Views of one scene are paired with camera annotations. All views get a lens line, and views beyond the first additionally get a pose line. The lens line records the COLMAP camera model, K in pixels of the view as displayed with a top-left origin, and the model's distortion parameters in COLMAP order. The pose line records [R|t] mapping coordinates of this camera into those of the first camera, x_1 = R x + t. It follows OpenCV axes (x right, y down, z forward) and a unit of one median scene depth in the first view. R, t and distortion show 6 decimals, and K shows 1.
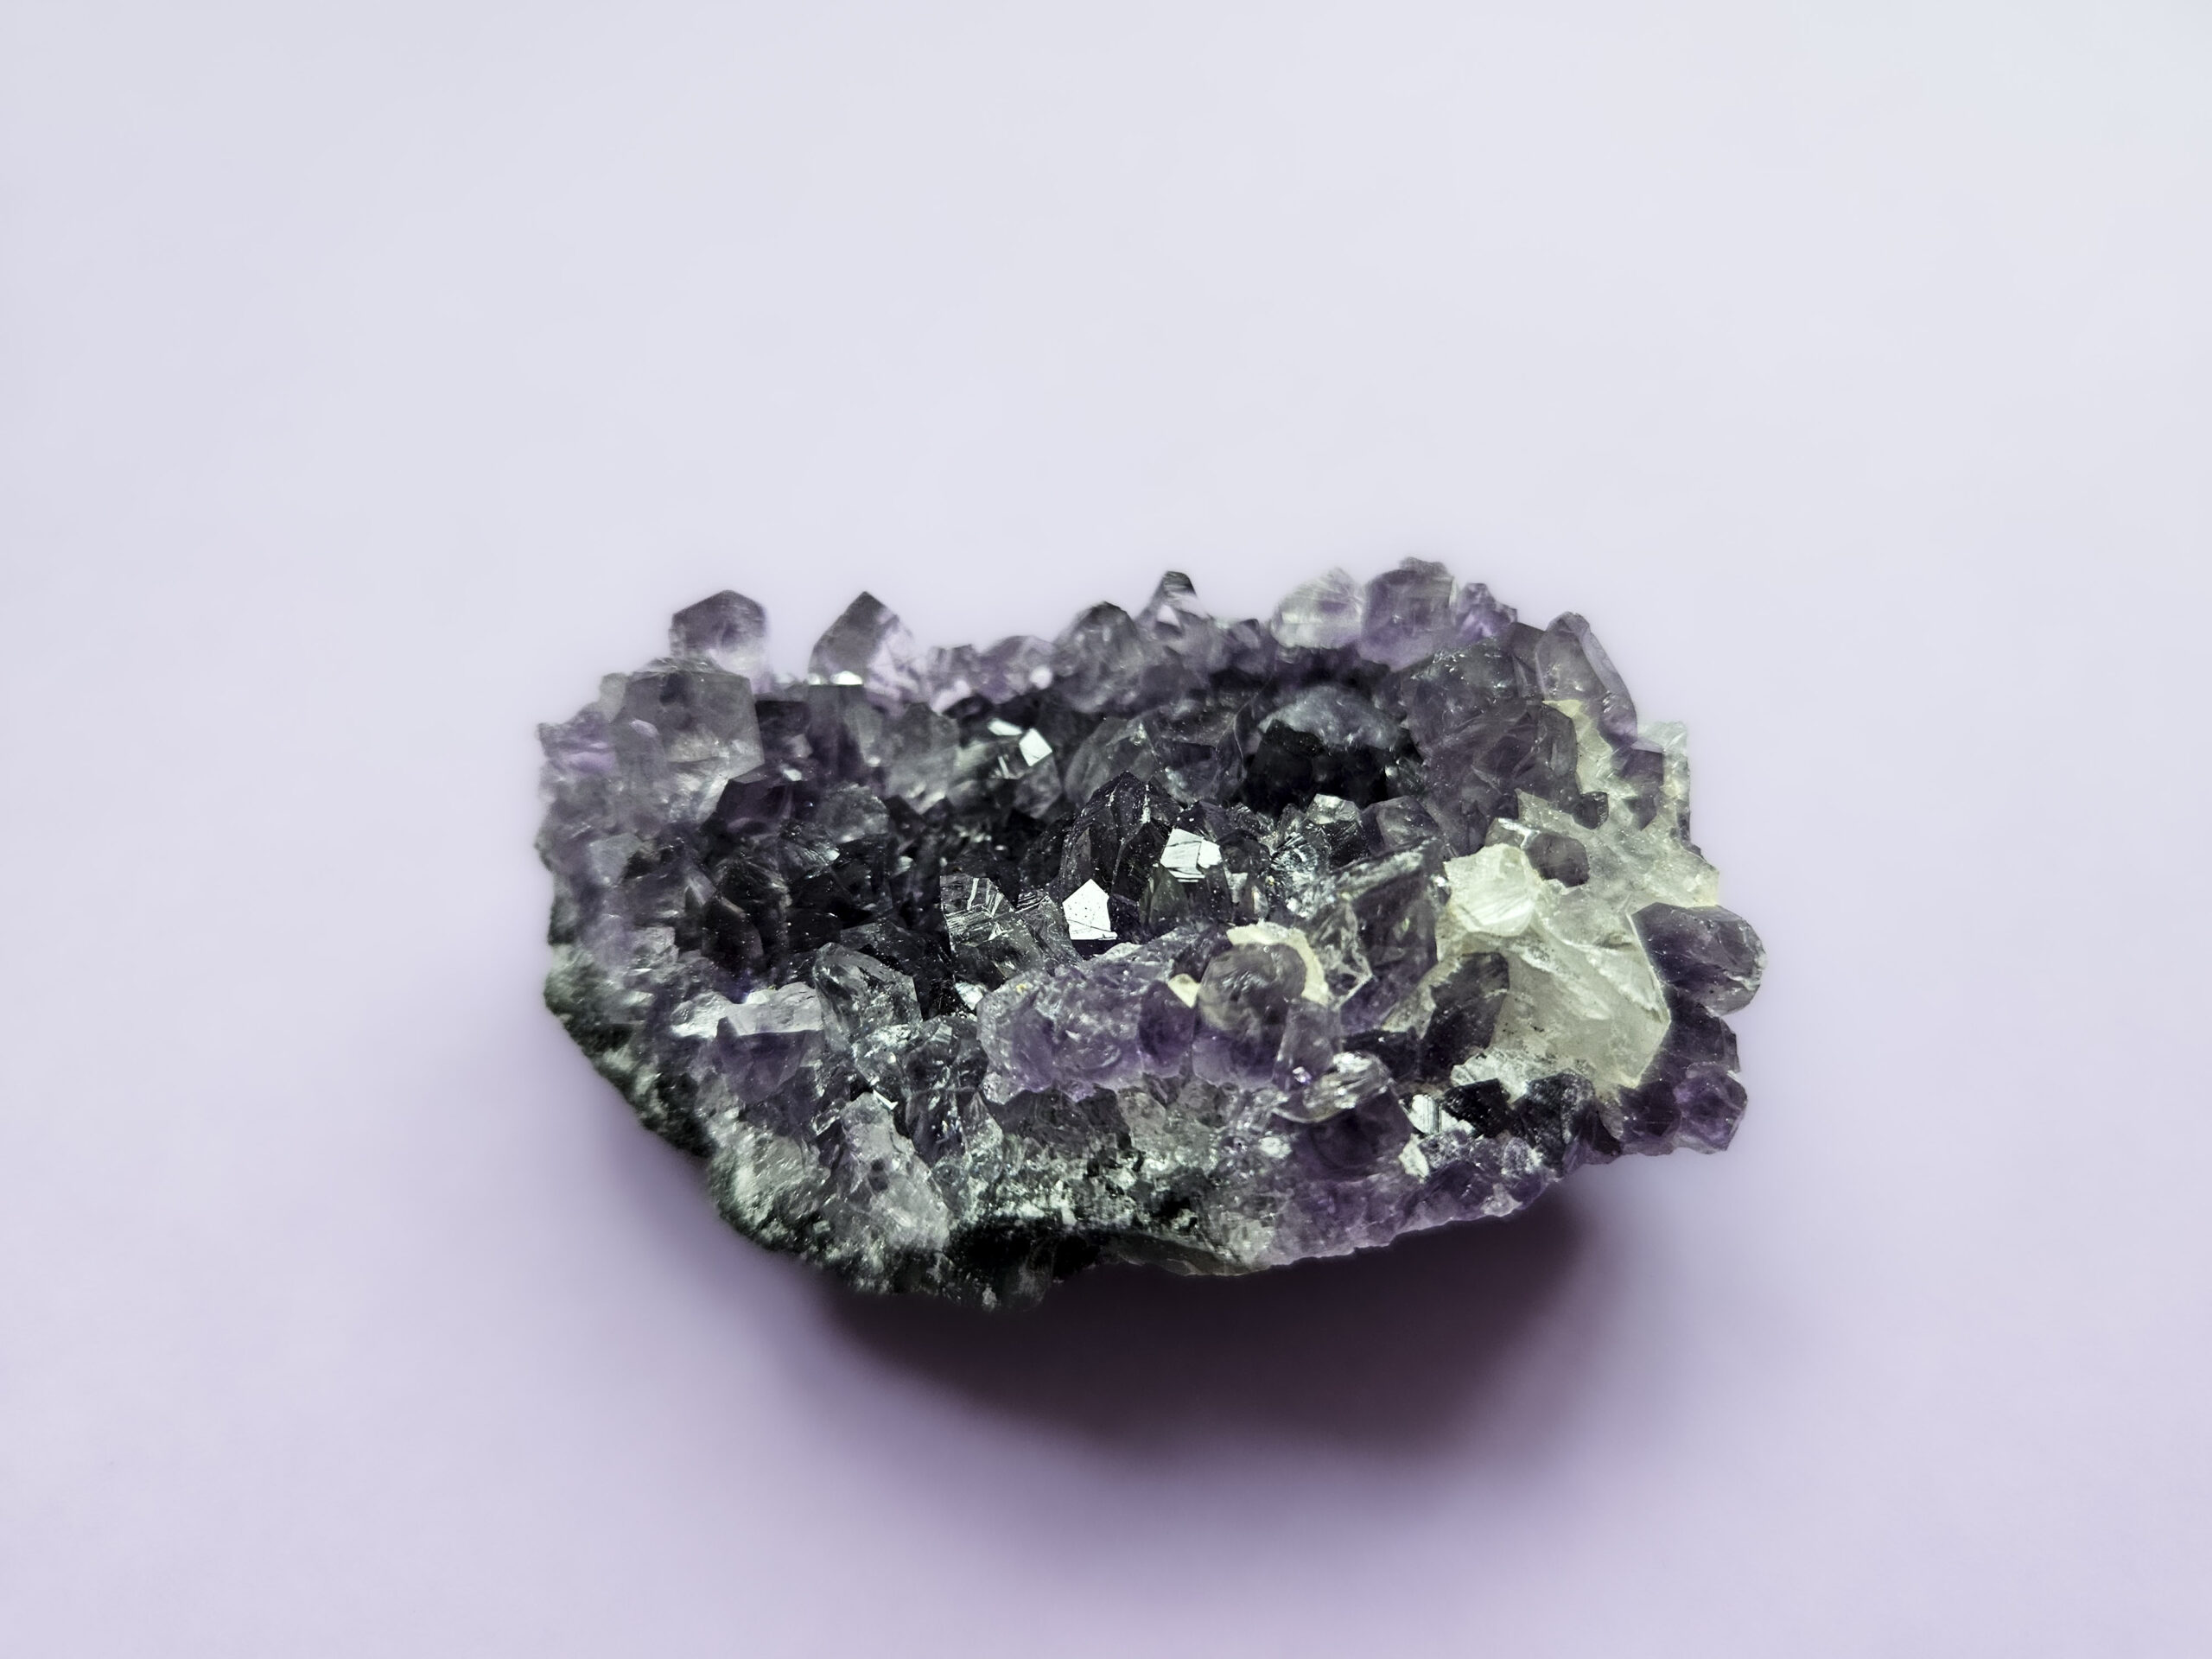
lens RADIAL K [[1483.6, 0, 1146.9], [0, 1483.6, 797.5], [0, 0, 1]] dist [-0.000108, -0.000181]
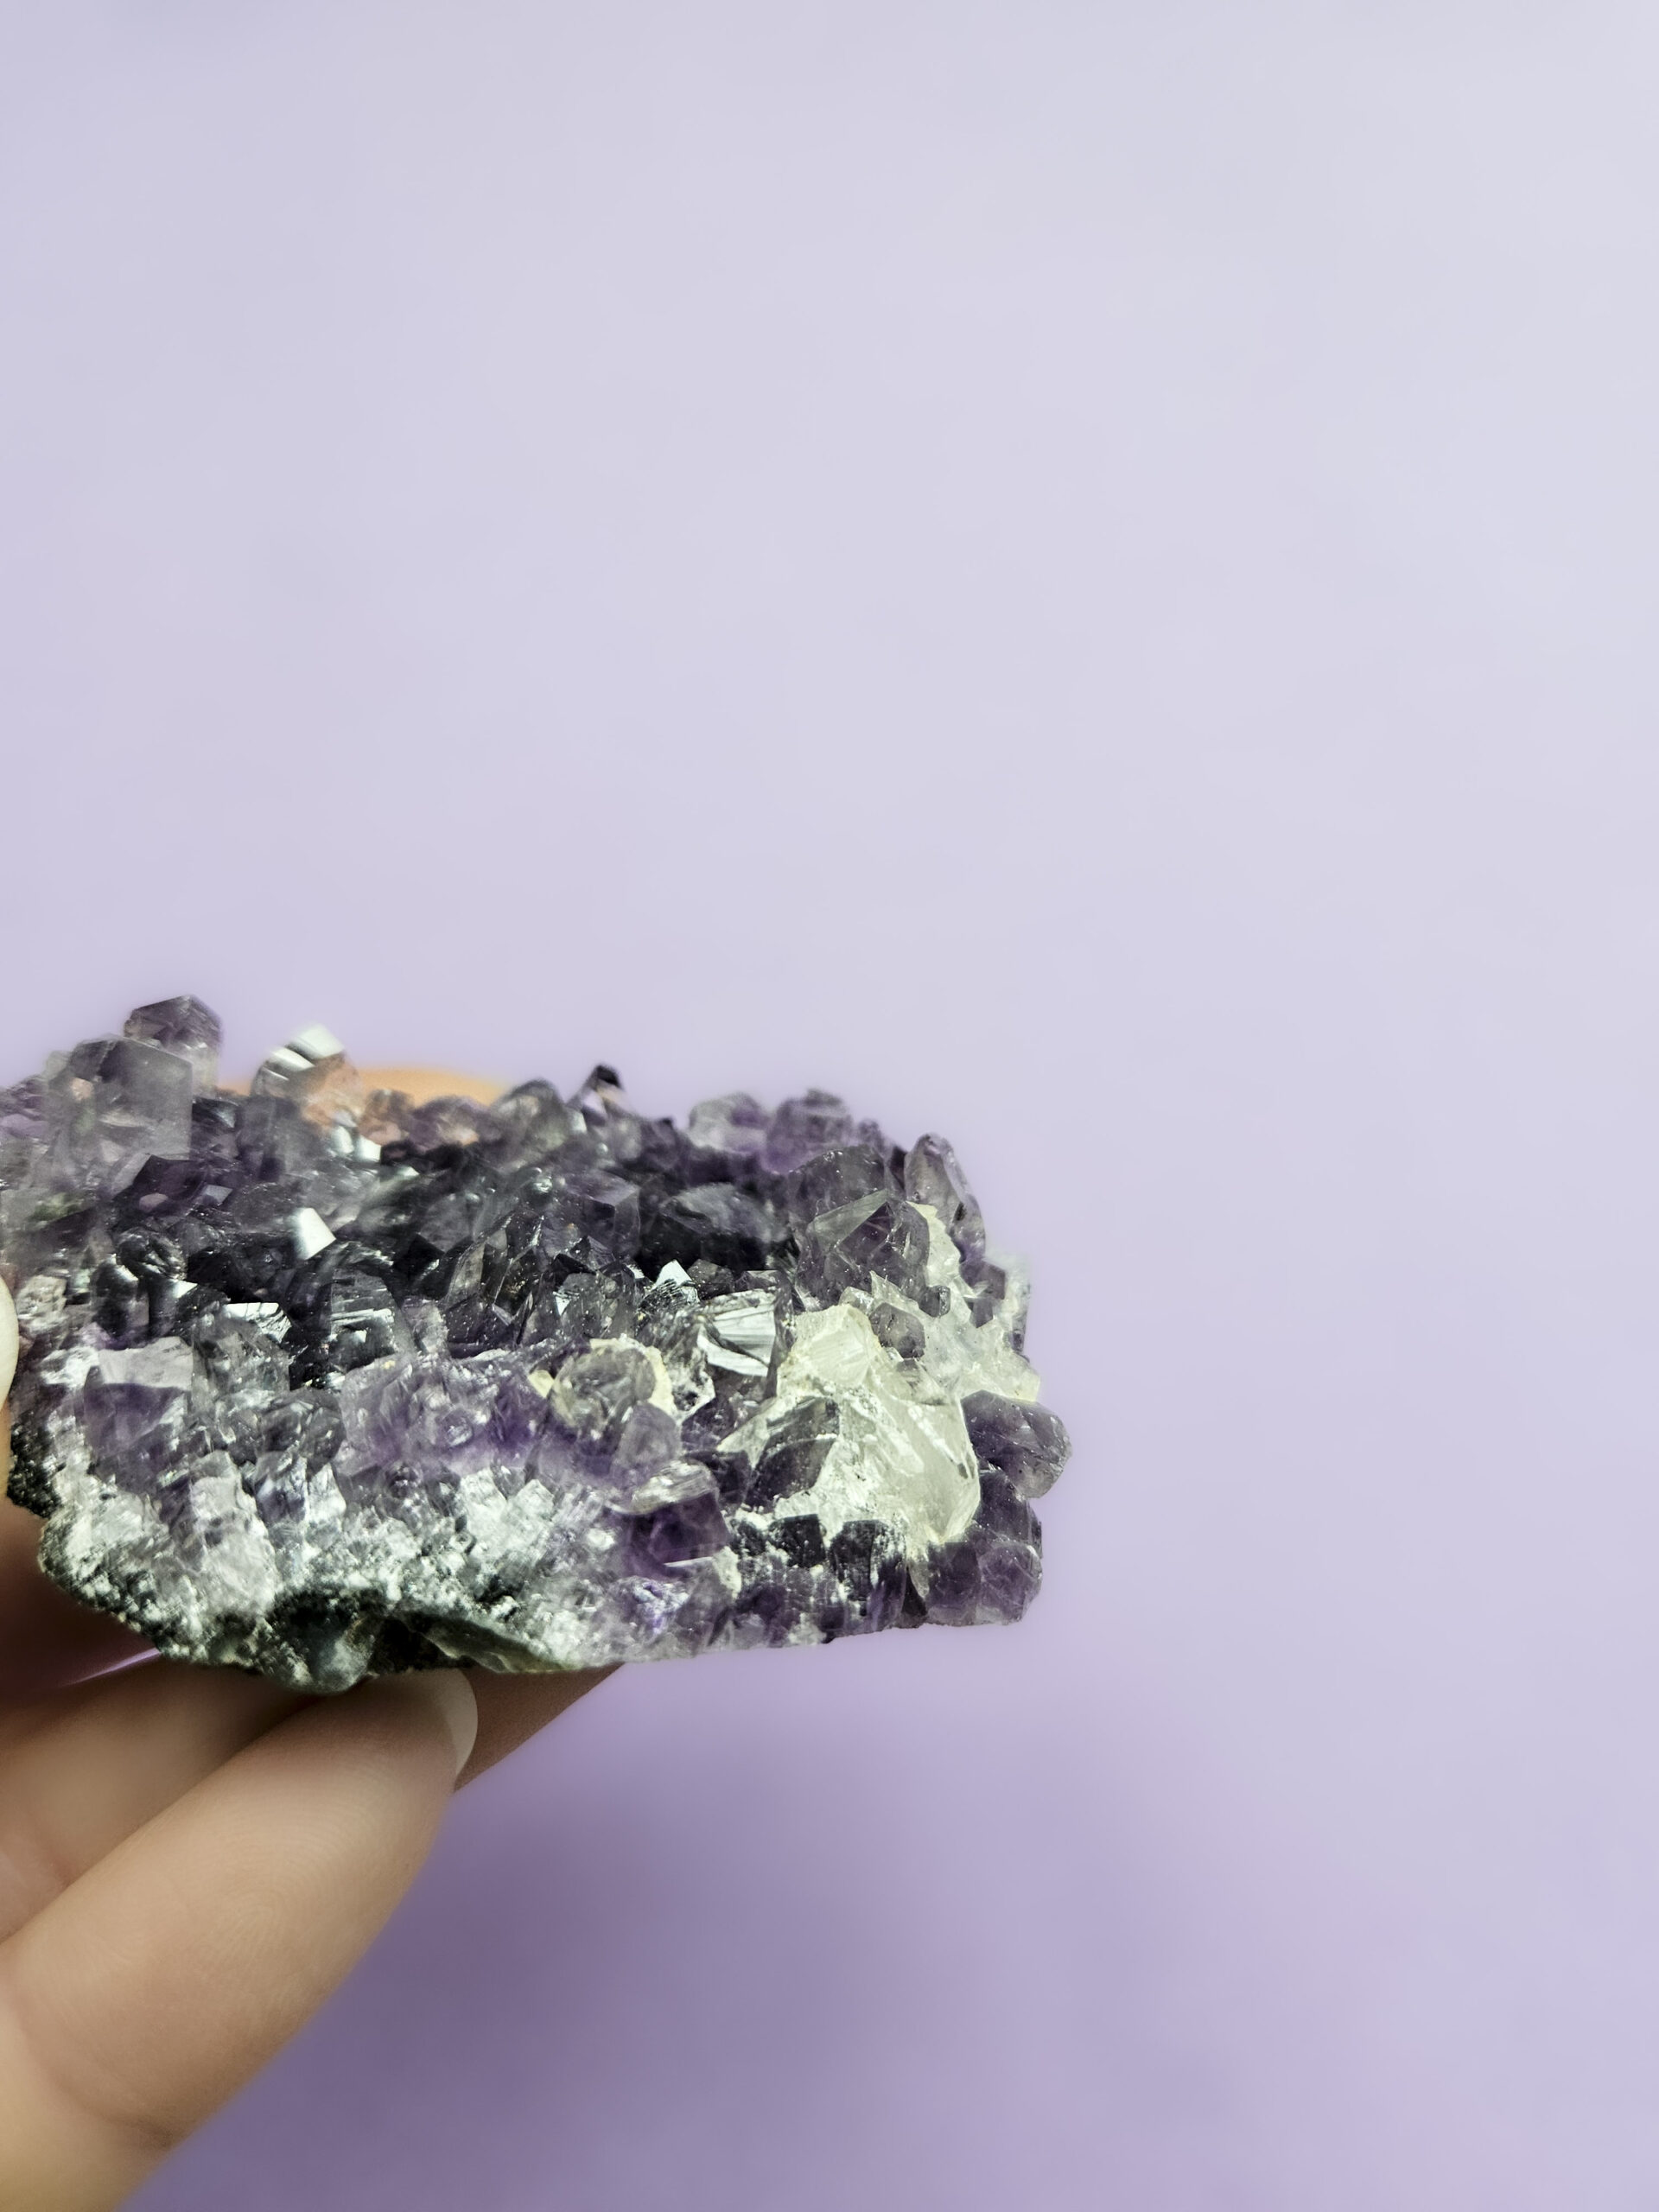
lens RADIAL K [[1469.7, 0, 829.5], [0, 1469.7, 1106.0], [0, 0, 1]] dist [-0.002070, -0.056998]
pose [[0.979520, 0.154361, 0.129277, 0.058964], [-0.120227, 0.963441, -0.239429, 0.158074], [-0.161510, 0.218983, 0.962269, -0.109563]]
